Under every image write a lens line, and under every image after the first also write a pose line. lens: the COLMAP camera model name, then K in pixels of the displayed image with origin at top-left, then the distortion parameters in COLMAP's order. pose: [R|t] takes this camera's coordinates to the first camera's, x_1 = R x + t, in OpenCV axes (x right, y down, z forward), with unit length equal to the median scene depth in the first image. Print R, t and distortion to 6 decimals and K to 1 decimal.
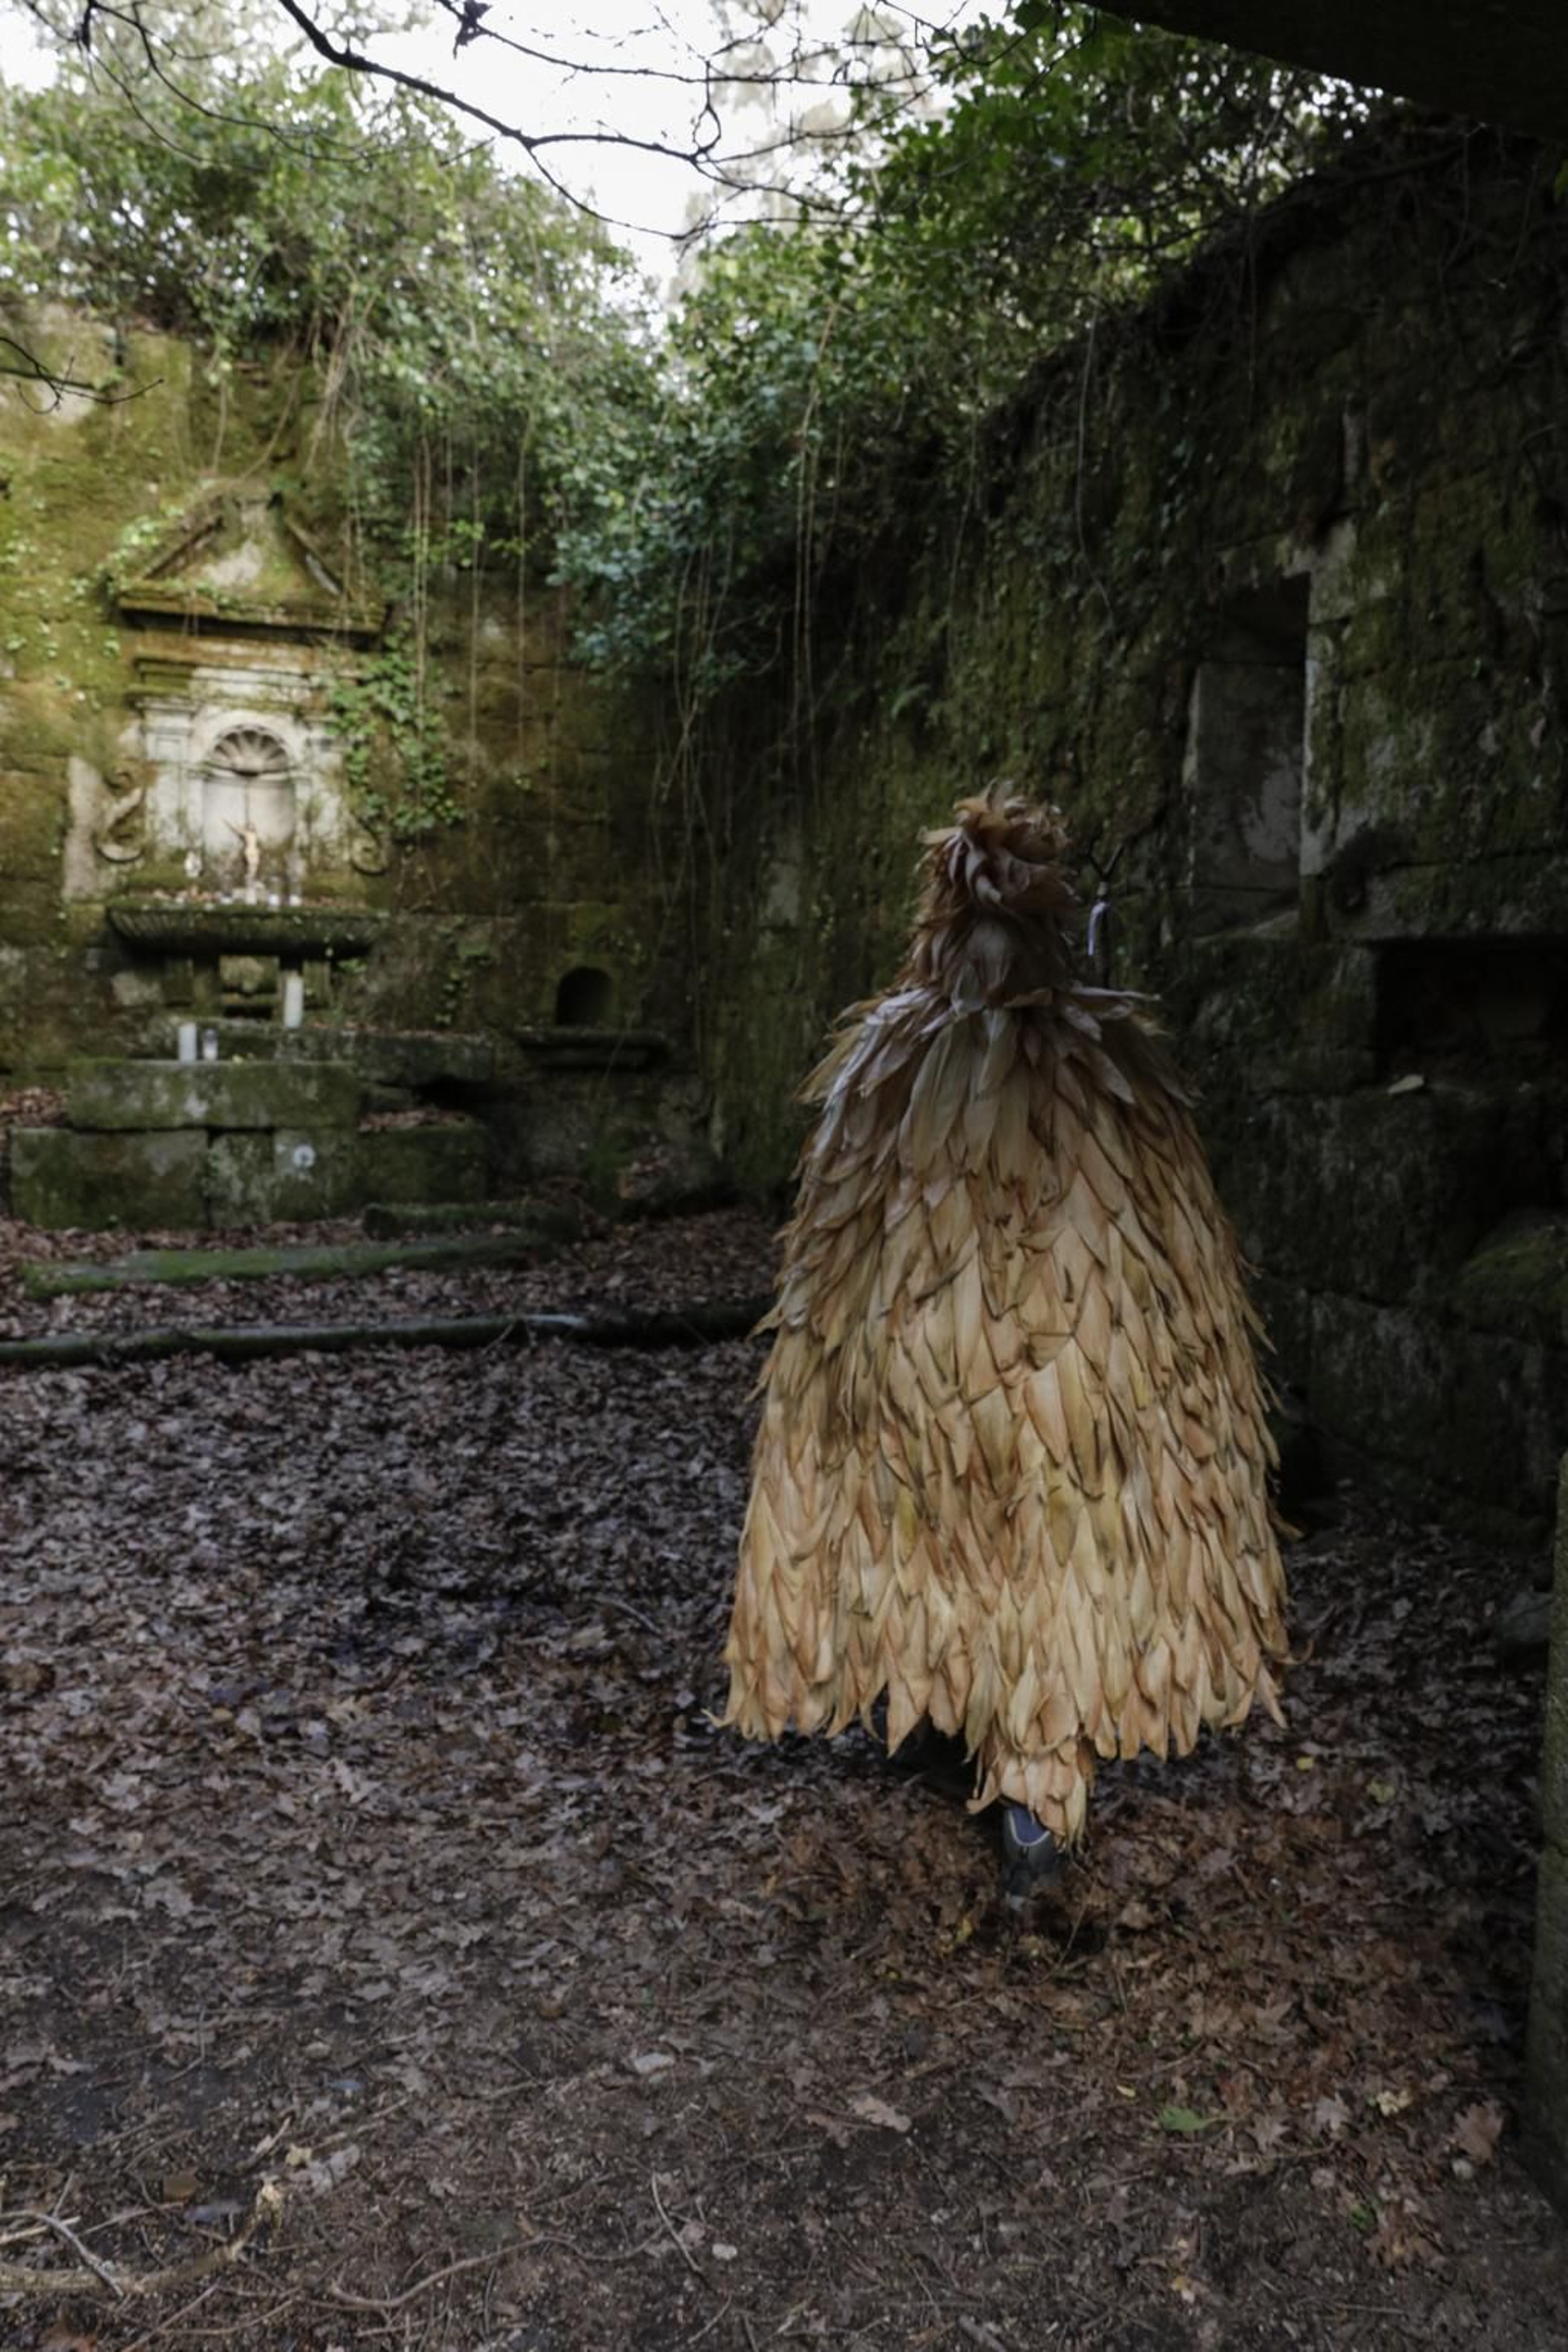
lens RADIAL K [[1731.6, 0, 777.7], [0, 1731.6, 1223.4], [0, 0, 1]] dist [-0.083190, 0.106454]
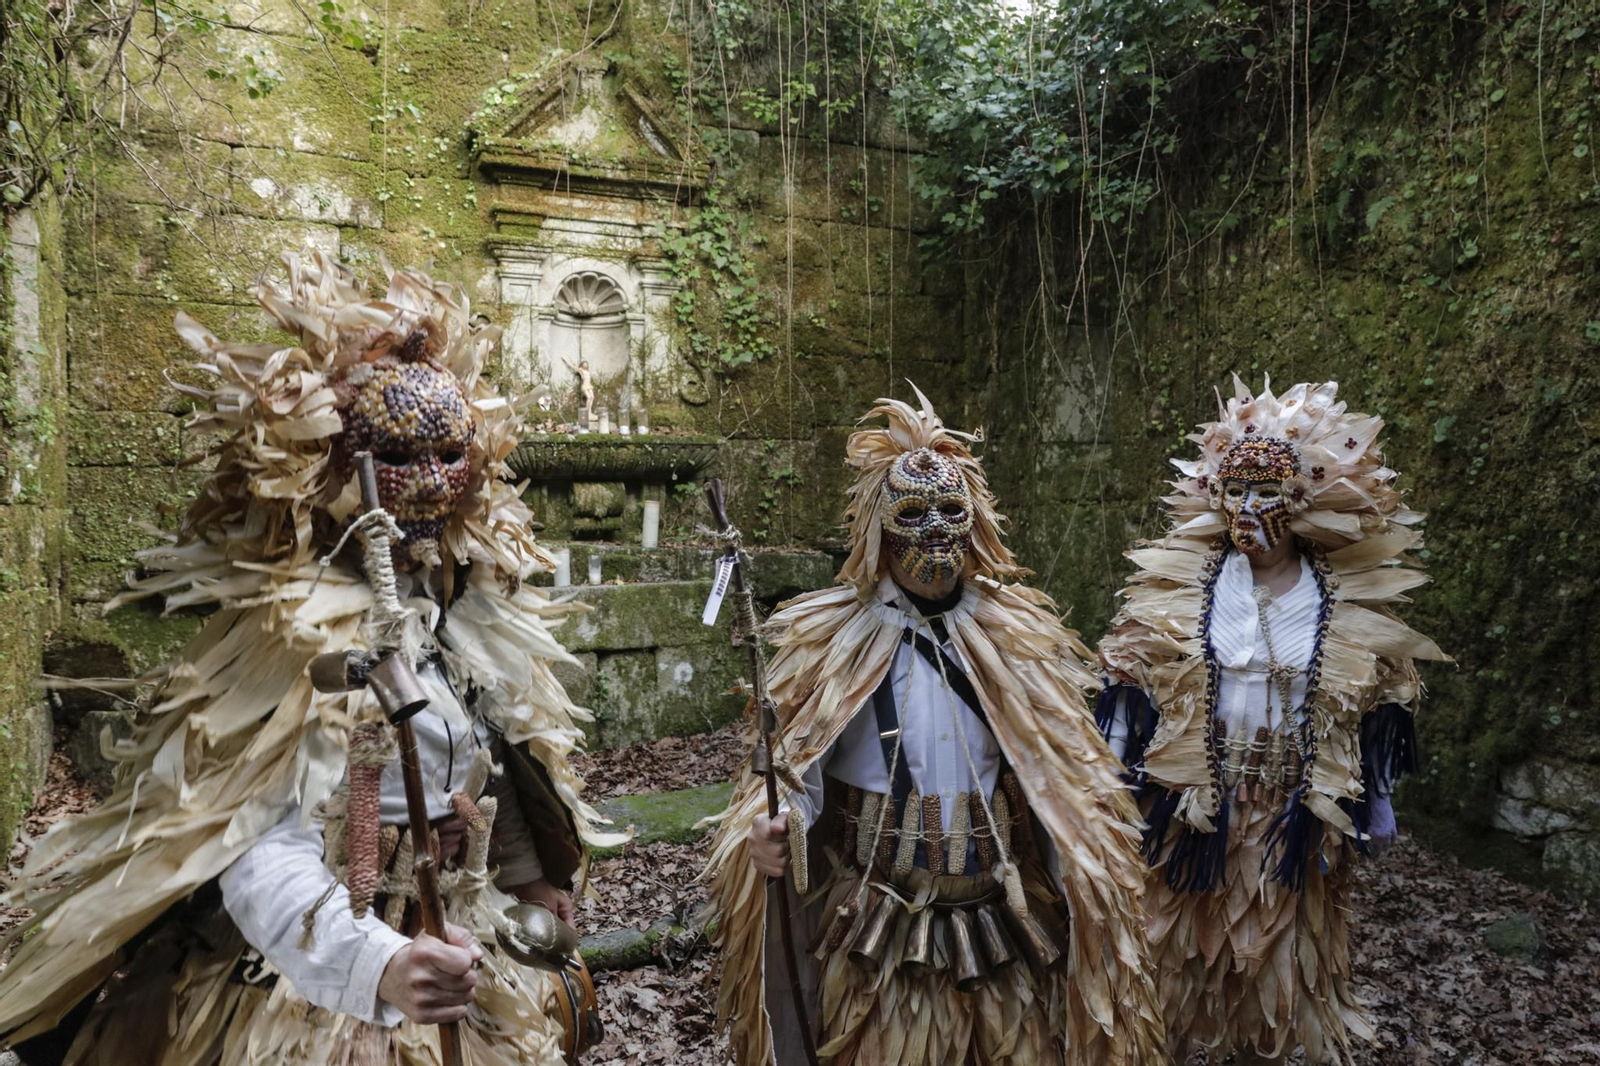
lens RADIAL K [[1178.0, 0, 800.7], [0, 1178.0, 566.4], [0, 0, 1]] dist [-0.083190, 0.106454]
pose [[0.996595, -0.040902, 0.071599, -0.234966], [0.045975, 0.996437, -0.070708, -0.045836], [-0.068451, 0.073759, 0.994924, 0.265103]]
